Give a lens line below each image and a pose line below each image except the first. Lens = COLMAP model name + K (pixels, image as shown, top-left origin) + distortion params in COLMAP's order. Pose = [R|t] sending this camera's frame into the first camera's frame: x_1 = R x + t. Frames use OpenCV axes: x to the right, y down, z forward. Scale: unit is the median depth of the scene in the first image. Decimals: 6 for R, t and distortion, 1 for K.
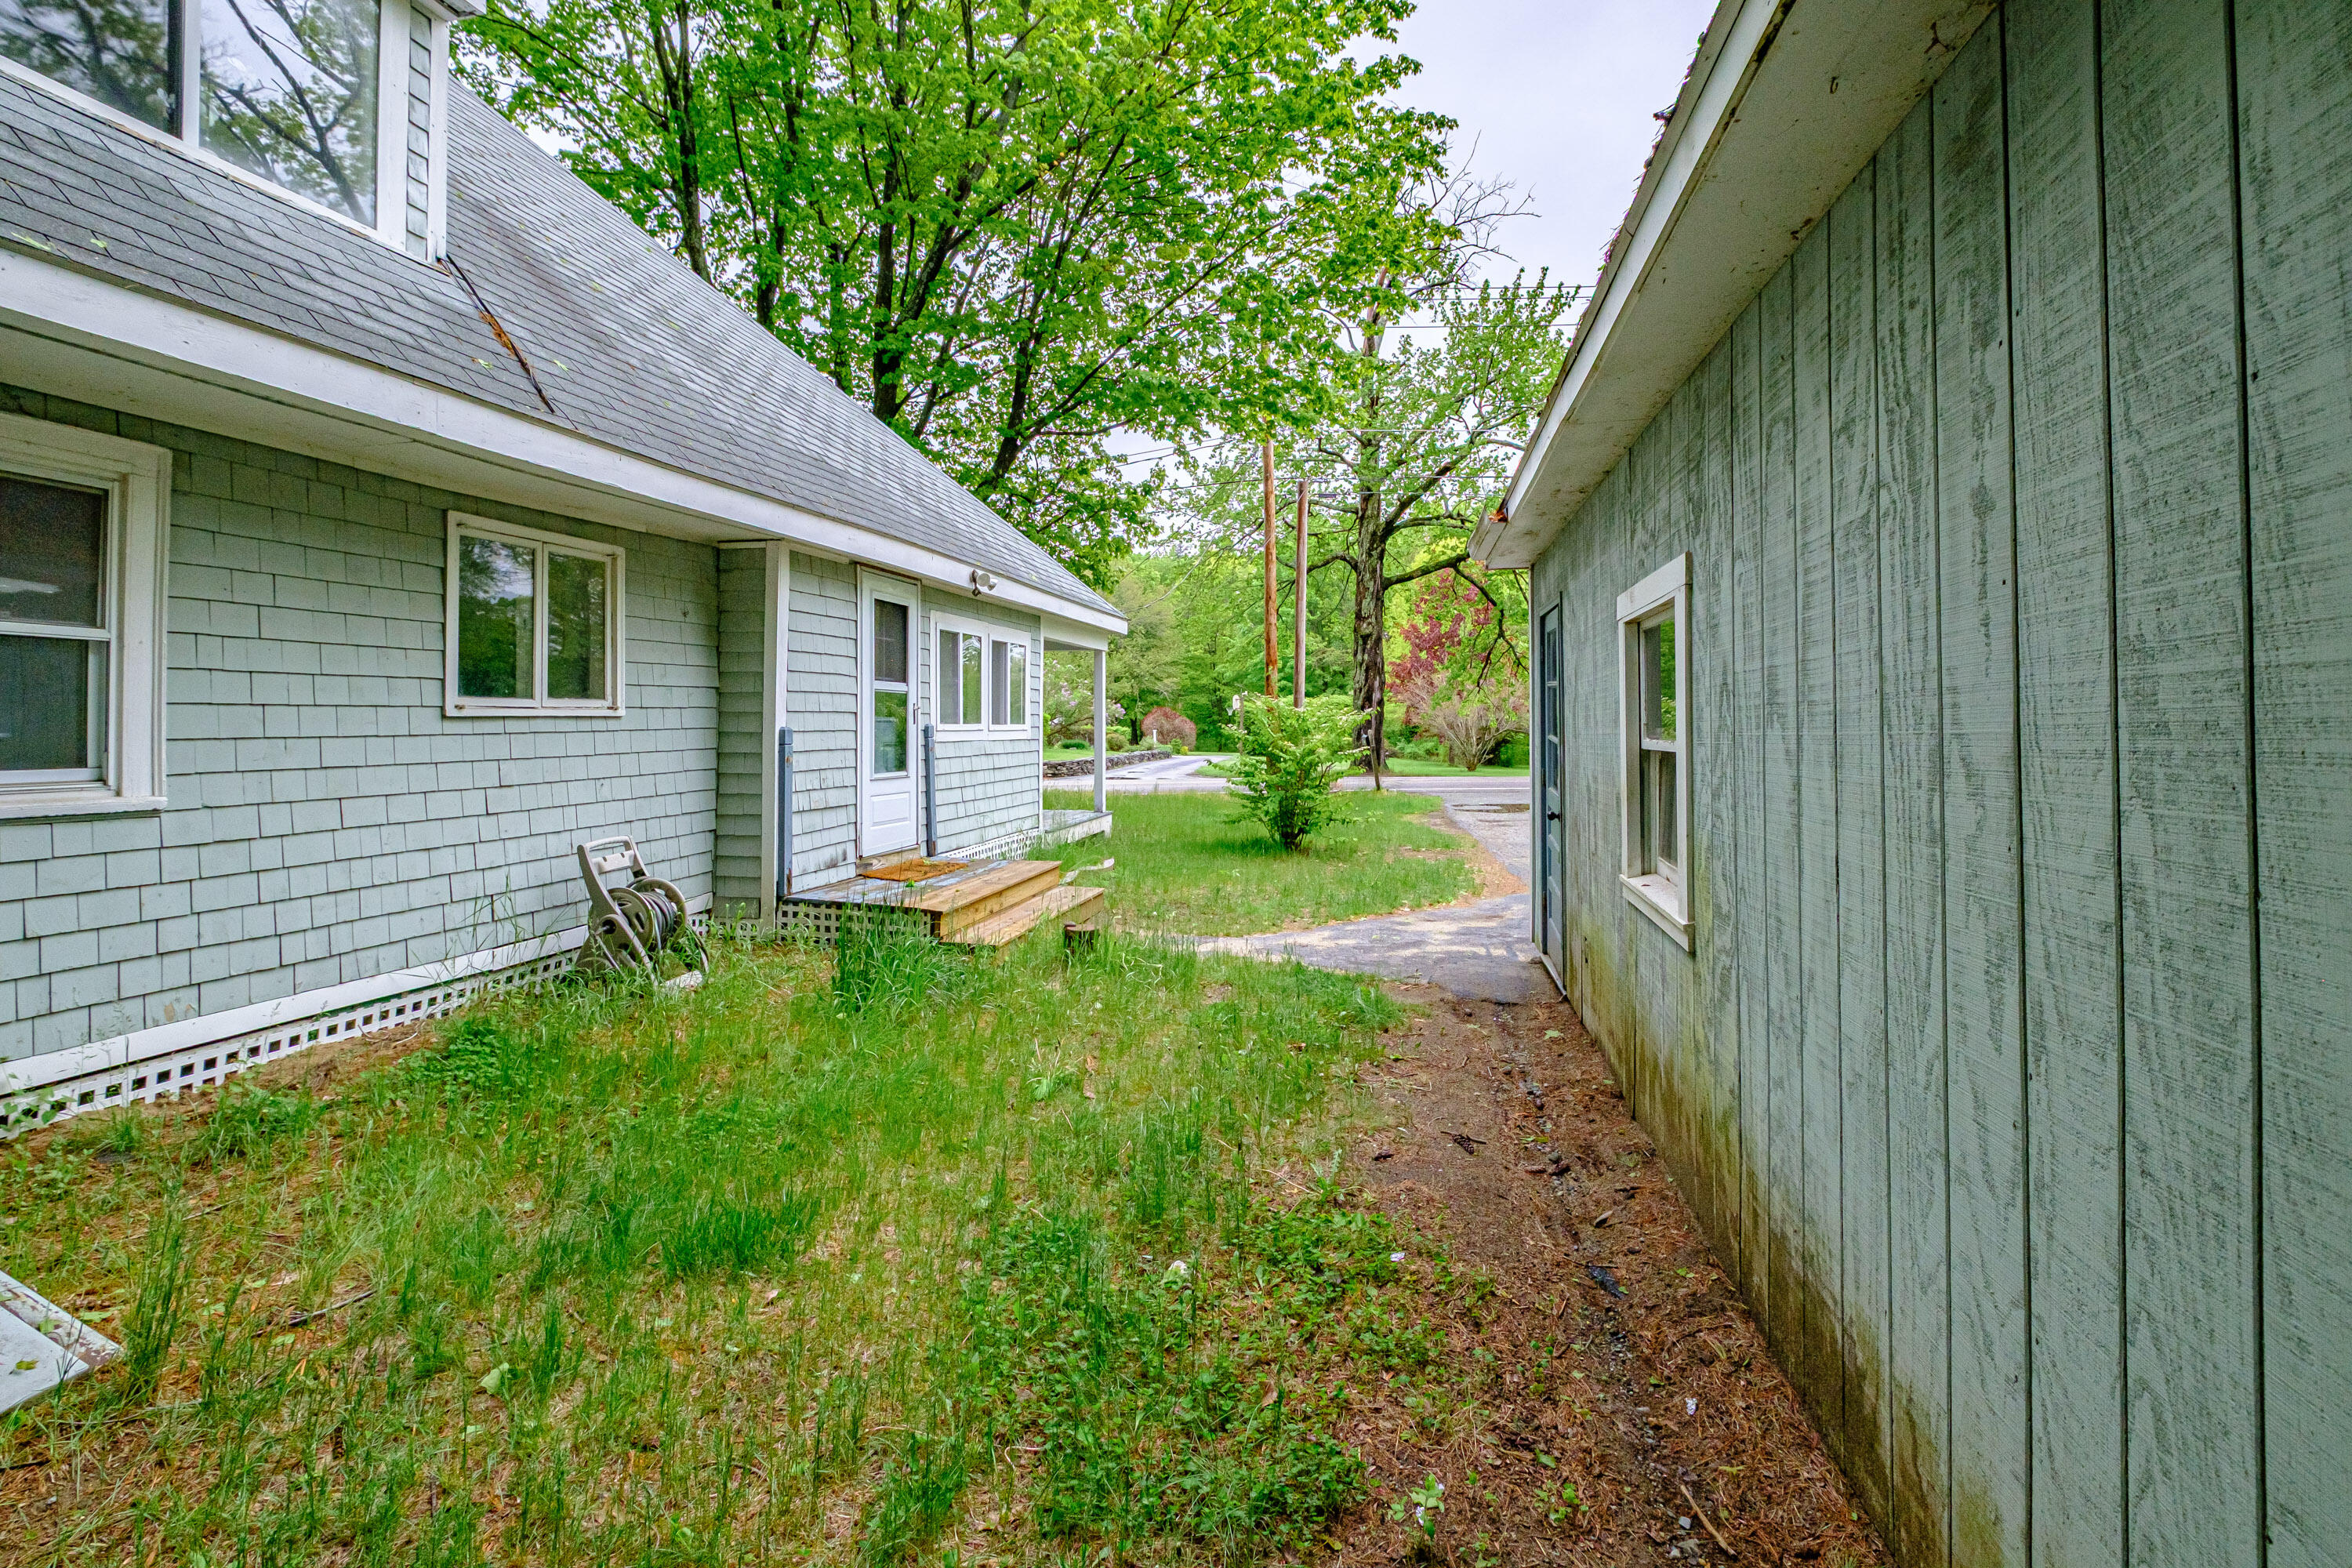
lens RADIAL K [[1038.4, 0, 1159.9], [0, 1038.4, 774.9], [0, 0, 1]] dist [0.002260, -0.005539]
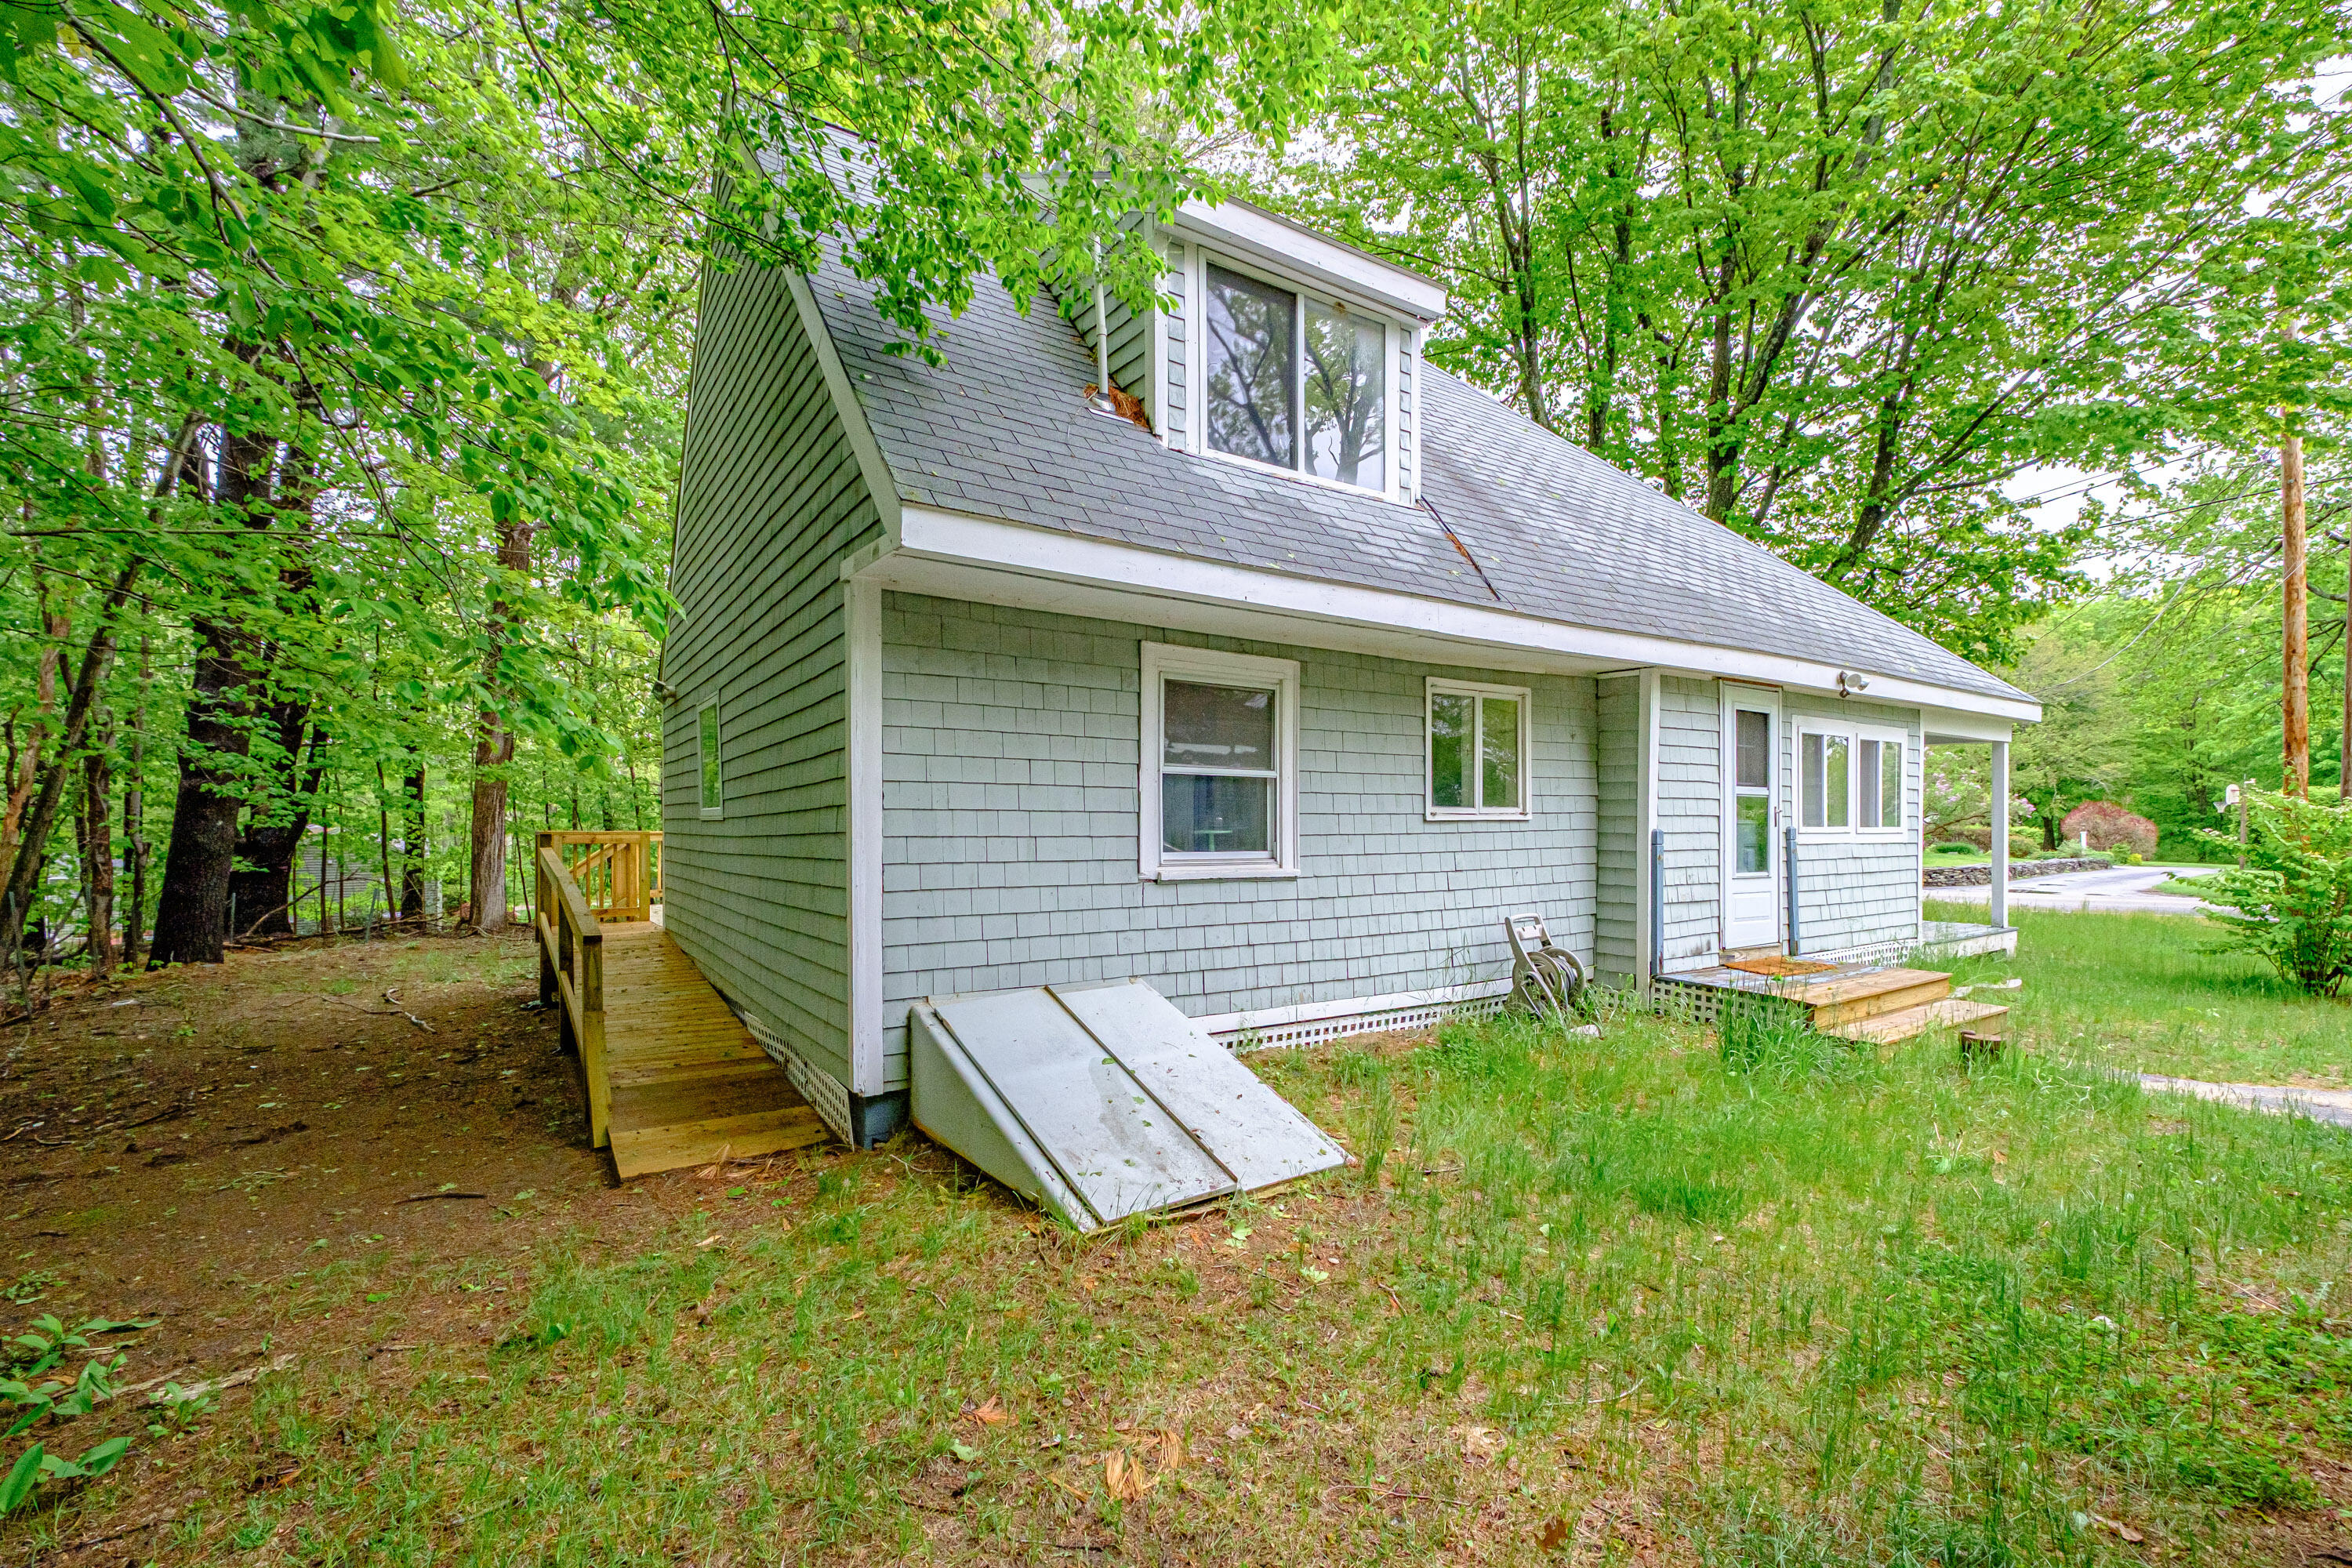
lens RADIAL K [[1023.7, 0, 1177.4], [0, 1023.7, 819.7], [0, 0, 1]] dist [0.002514, -0.005600]
pose [[0.744915, 0.005345, -0.667137, 0.000914], [-0.038315, 0.998660, -0.034781, 0.002357], [0.666058, 0.051470, 0.744122, -0.143178]]
